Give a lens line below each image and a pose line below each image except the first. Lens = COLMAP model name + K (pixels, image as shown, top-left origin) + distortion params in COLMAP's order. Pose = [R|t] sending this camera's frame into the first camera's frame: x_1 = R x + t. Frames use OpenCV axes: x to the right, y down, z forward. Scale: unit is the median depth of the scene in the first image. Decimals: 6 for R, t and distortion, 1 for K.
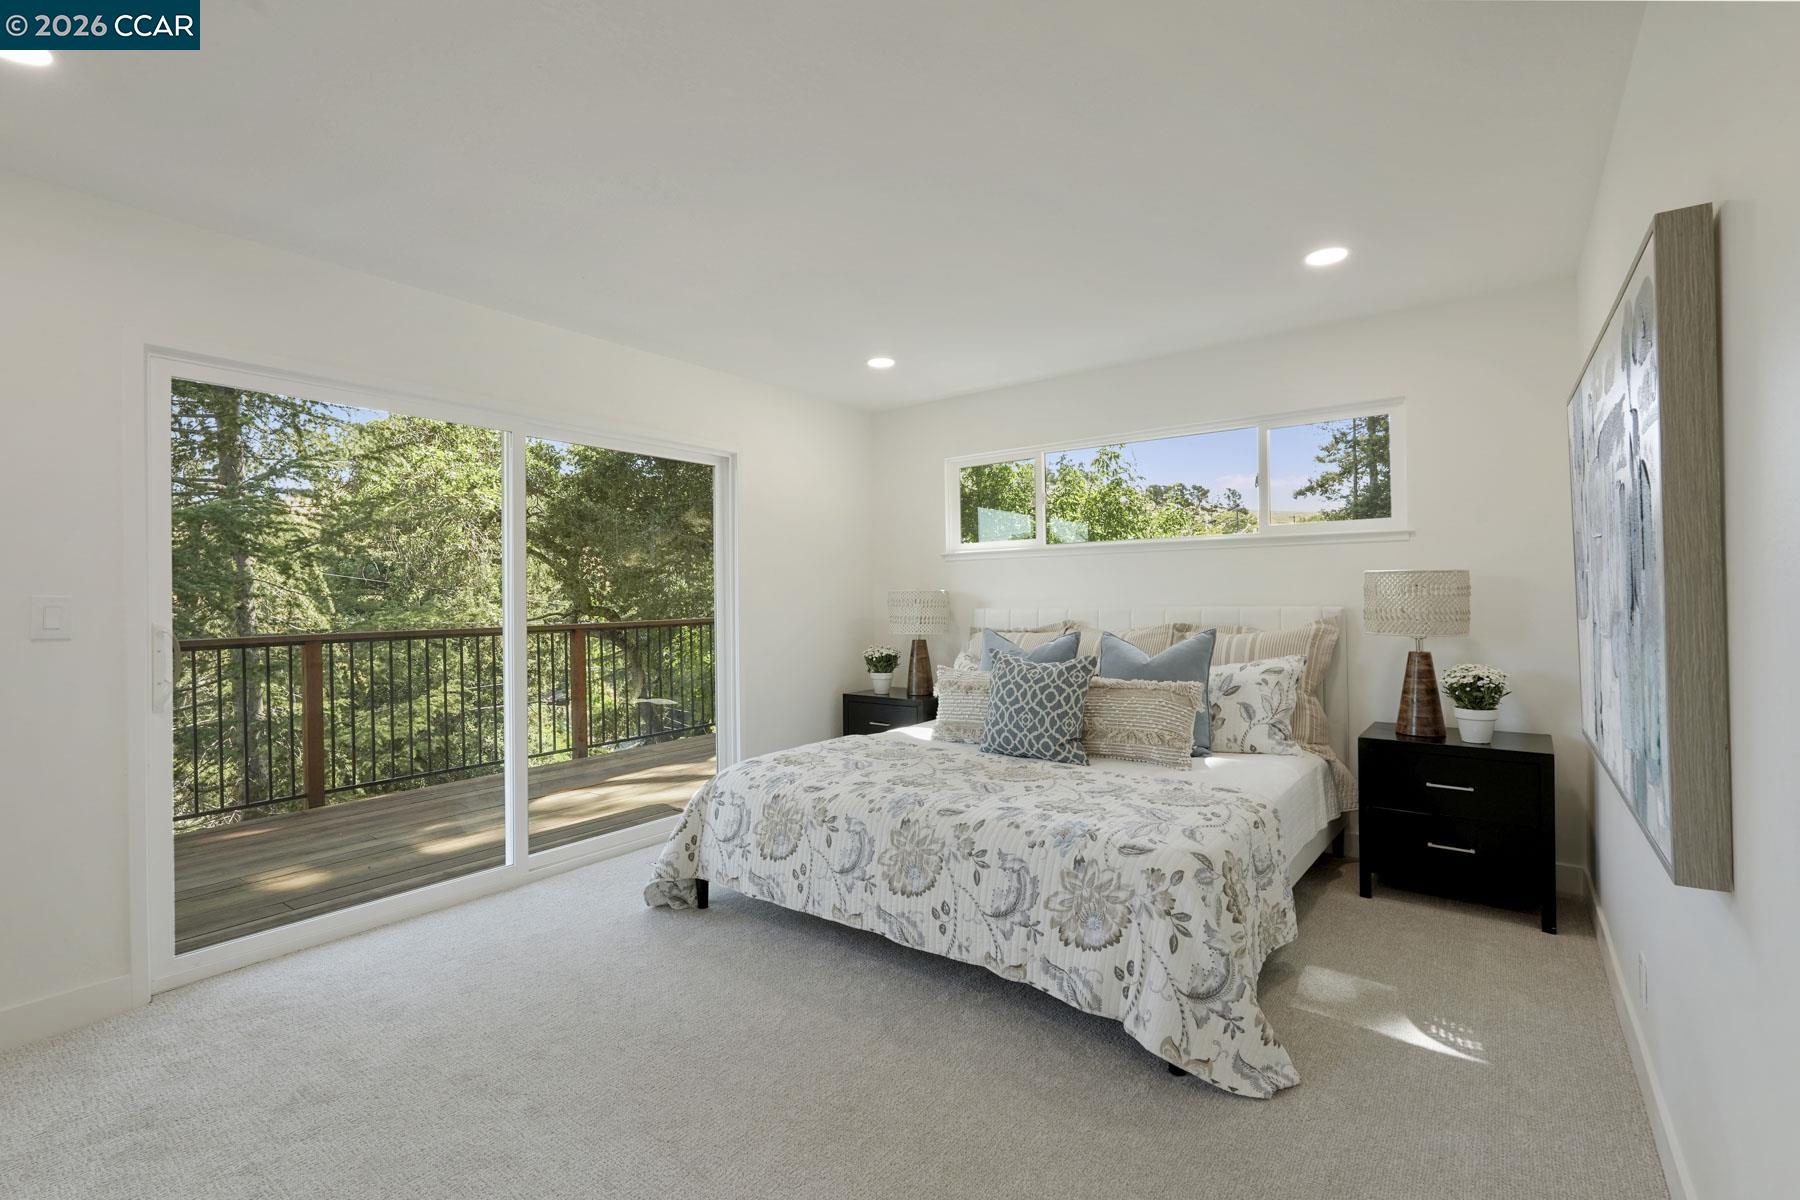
lens RADIAL K [[809.9, 0, 890.4], [0, 809.9, 596.6], [0, 0, 1]] dist [-0.001862, 0.001276]
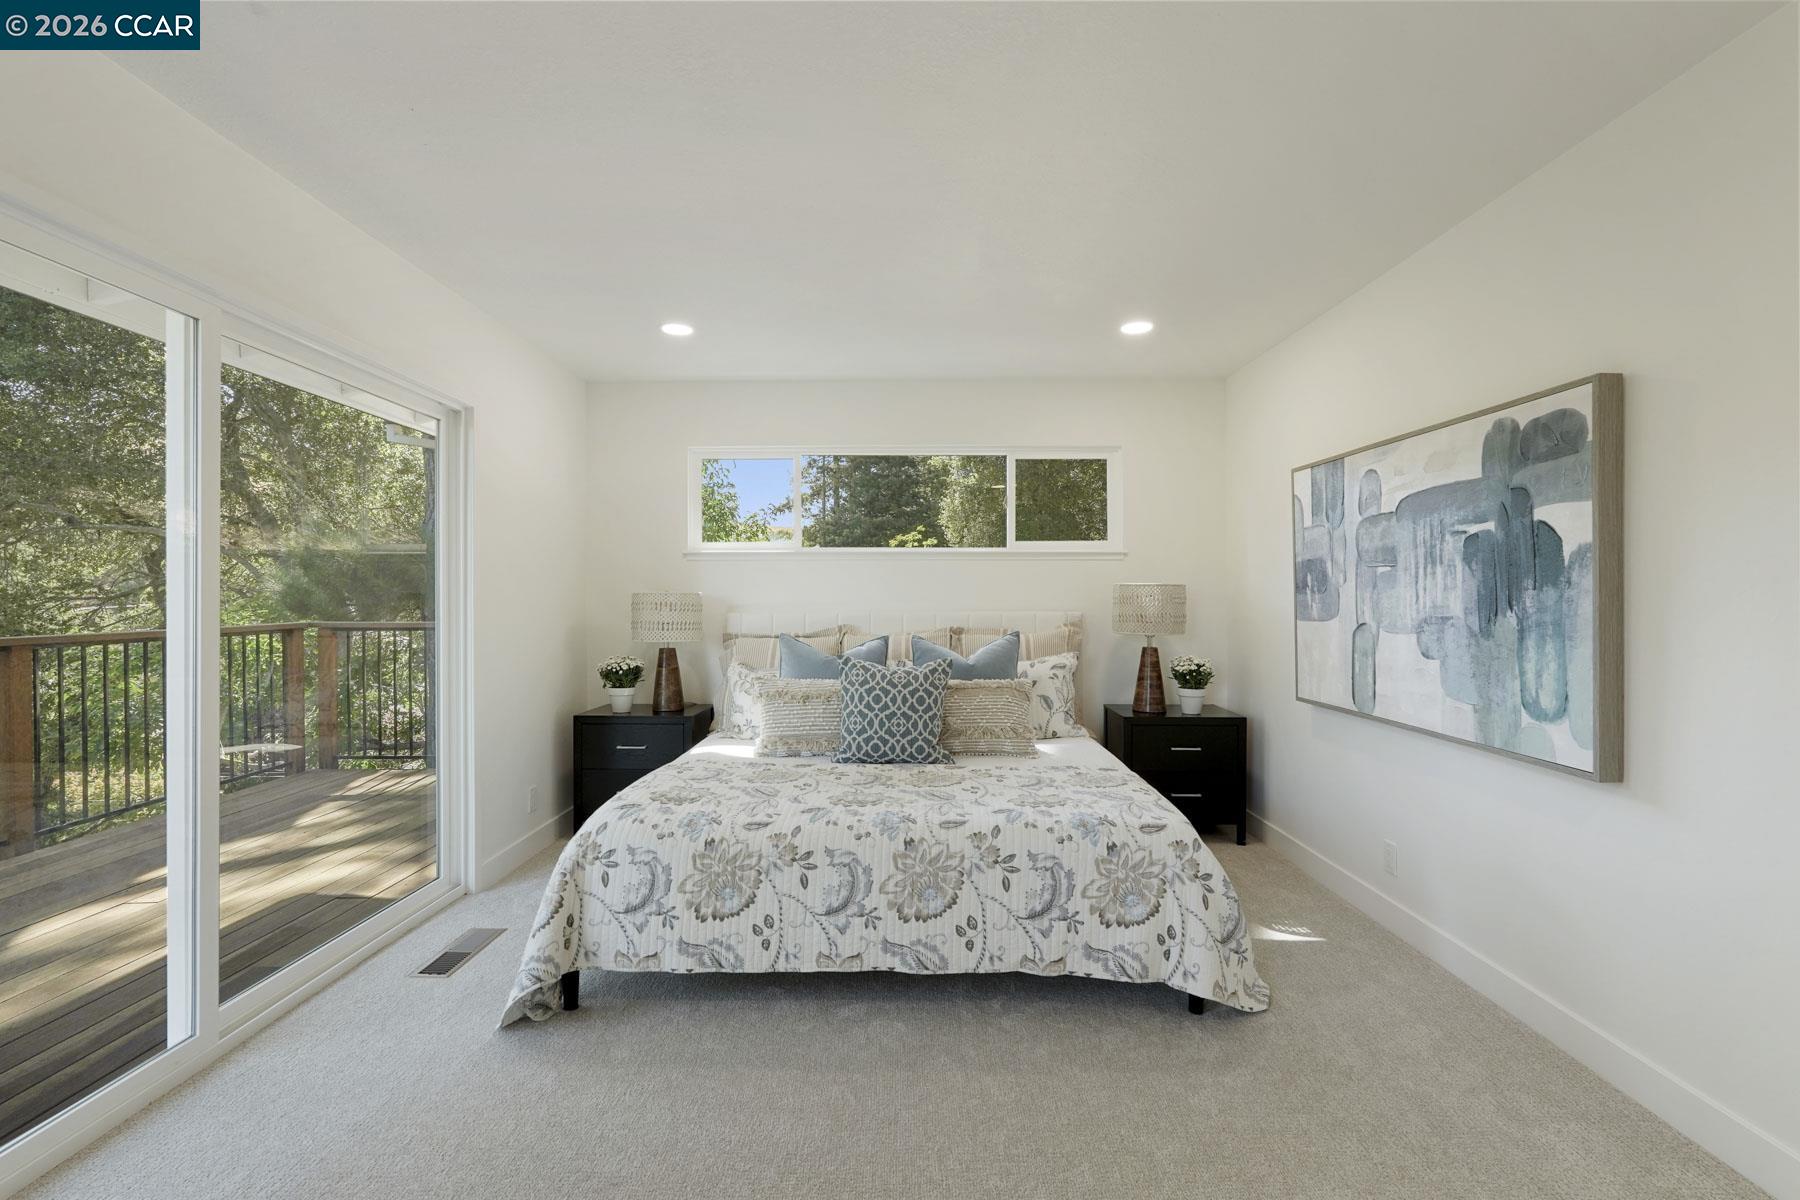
lens RADIAL K [[809.9, 0, 899.7], [0, 809.9, 601.5], [0, 0, 1]] dist [-0.001862, 0.001276]
pose [[0.797113, 0.009955, 0.603748, -0.493068], [-0.010352, 0.999942, -0.002820, 0.003759], [-0.603741, -0.004002, 0.797171, 0.236157]]
